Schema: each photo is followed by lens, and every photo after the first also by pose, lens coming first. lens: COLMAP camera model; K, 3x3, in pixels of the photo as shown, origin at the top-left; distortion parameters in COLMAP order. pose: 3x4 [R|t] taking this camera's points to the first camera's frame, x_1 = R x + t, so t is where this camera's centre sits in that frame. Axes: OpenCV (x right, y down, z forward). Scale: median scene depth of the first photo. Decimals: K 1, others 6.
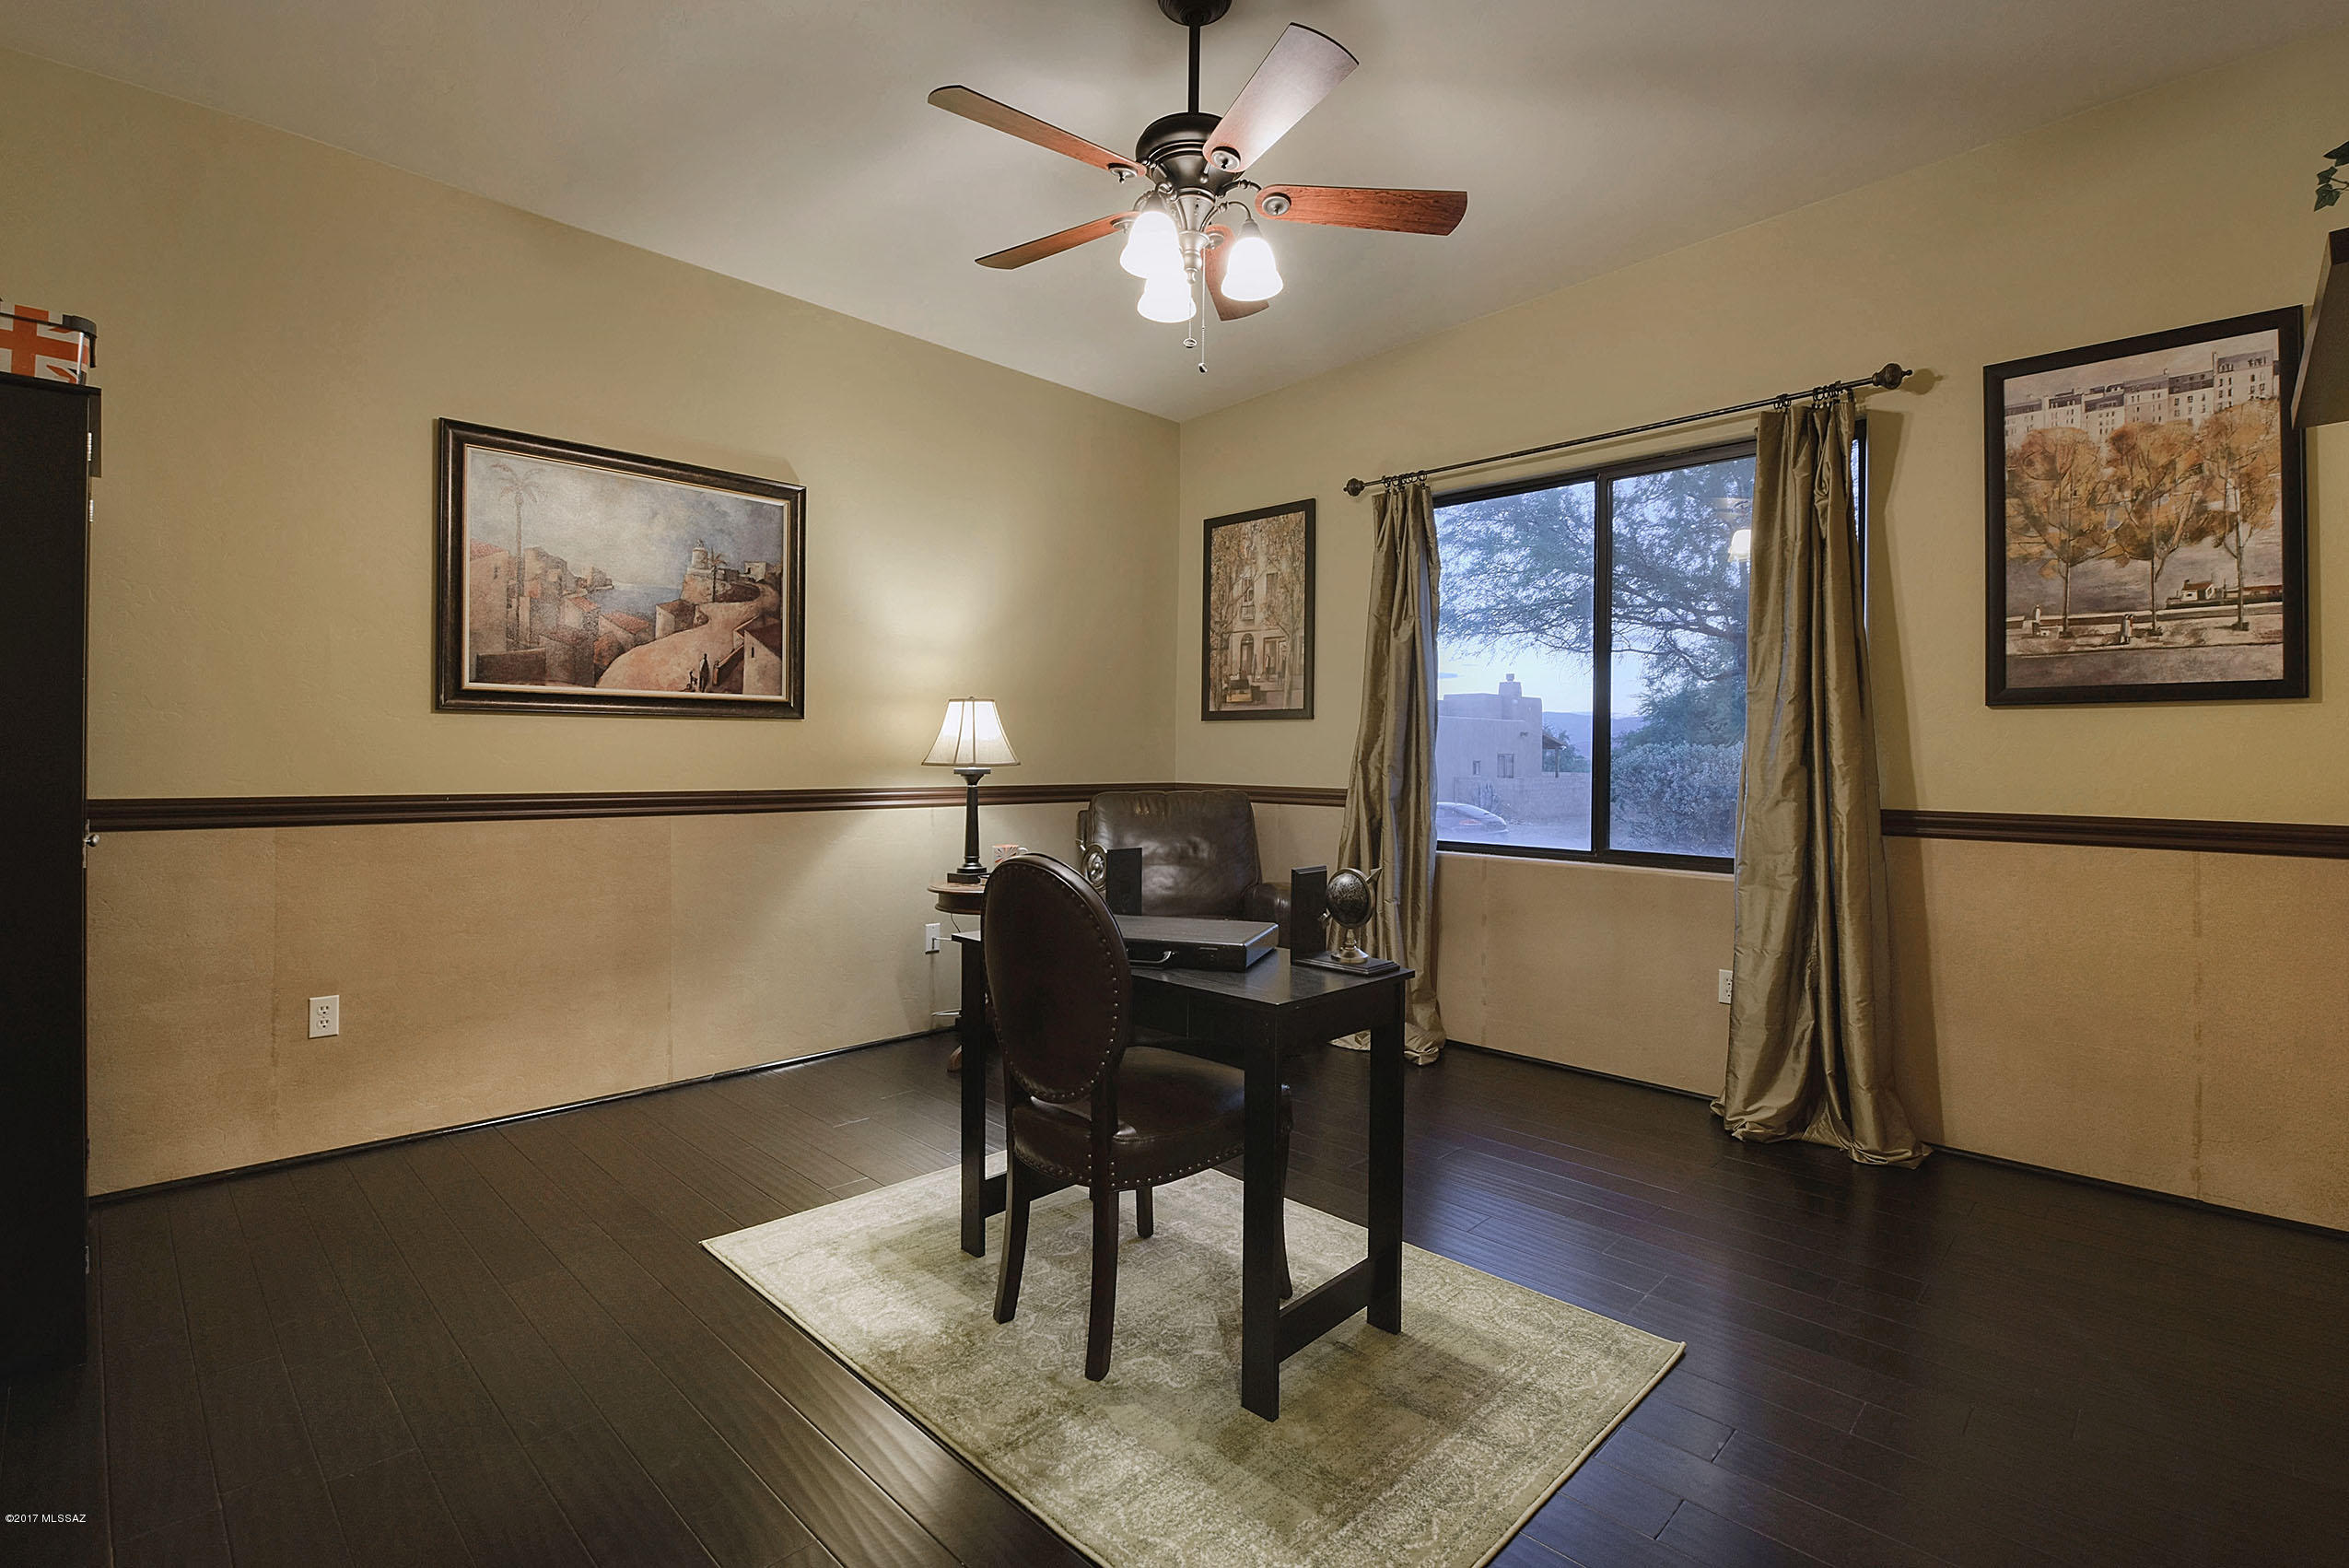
lens RADIAL K [[1066.1, 0, 1174.5], [0, 1066.1, 784.0], [0, 0, 1]] dist [-0.002371, -0.008139]
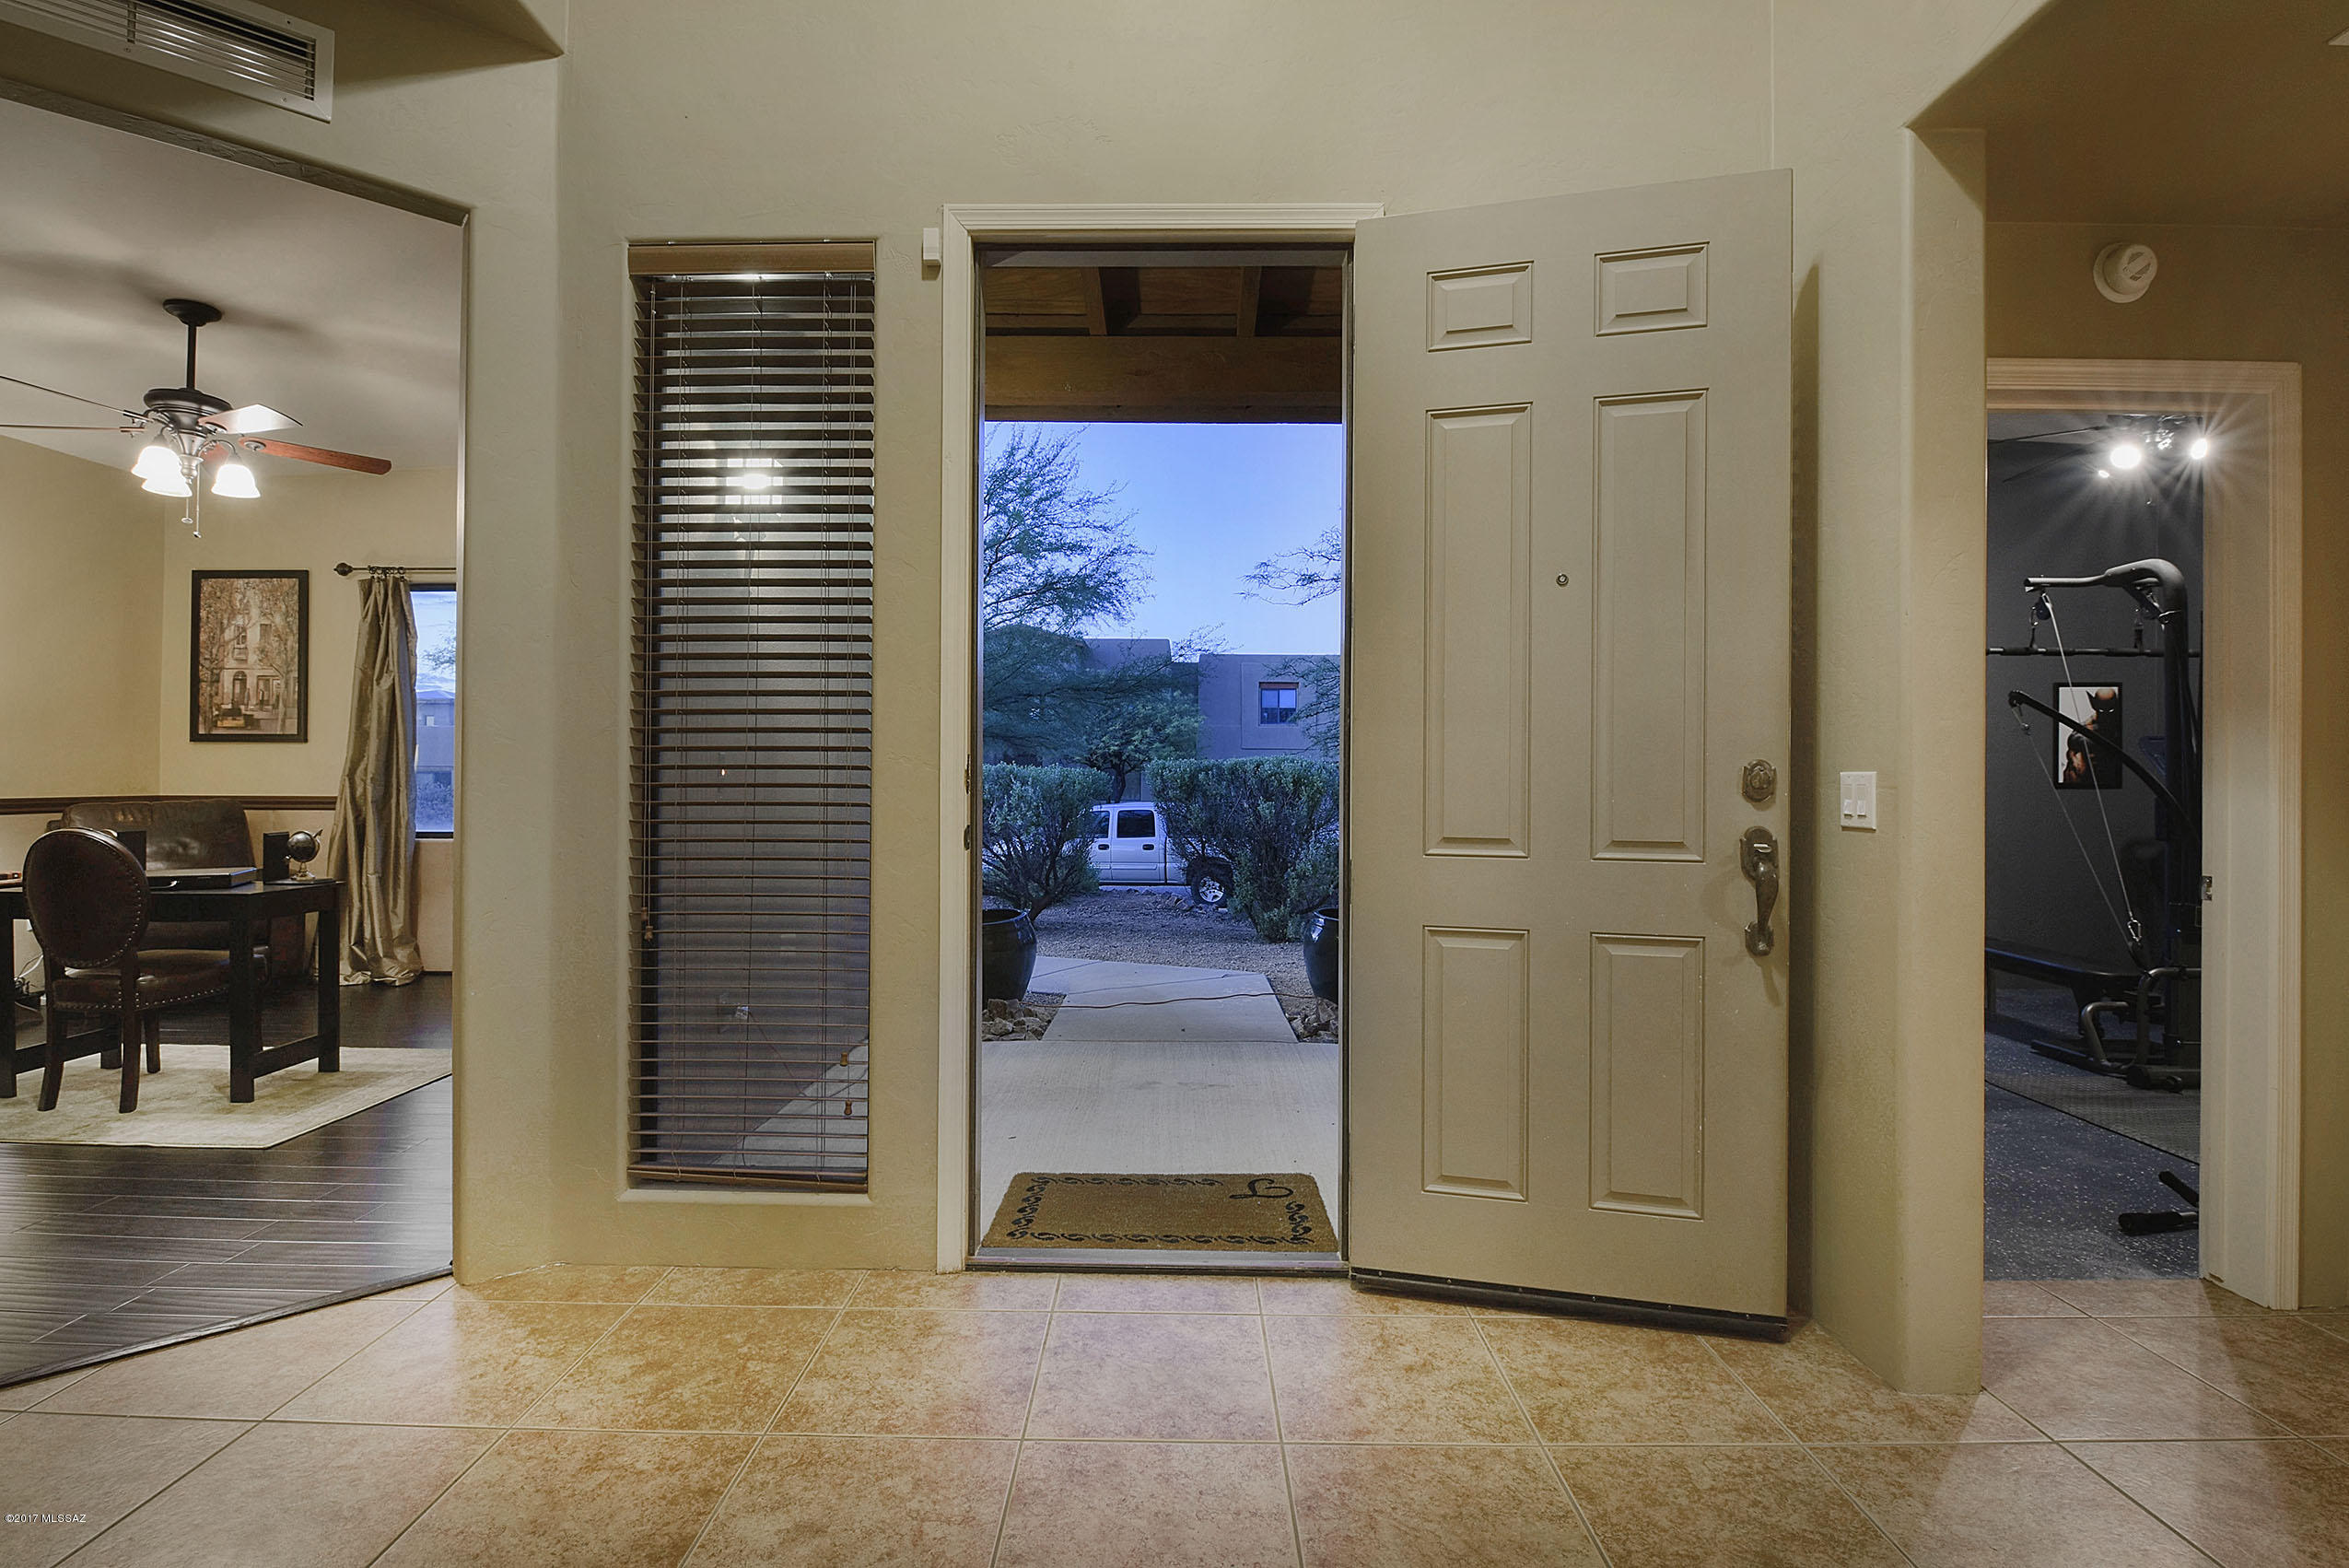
lens RADIAL K [[1066.1, 0, 1174.5], [0, 1066.1, 784.0], [0, 0, 1]] dist [-0.002371, -0.008139]
pose [[0.709235, -0.005371, 0.704952, -0.030068], [0.016806, 0.999816, -0.009291, 0.018791], [-0.704772, 0.018437, 0.709194, -0.661252]]
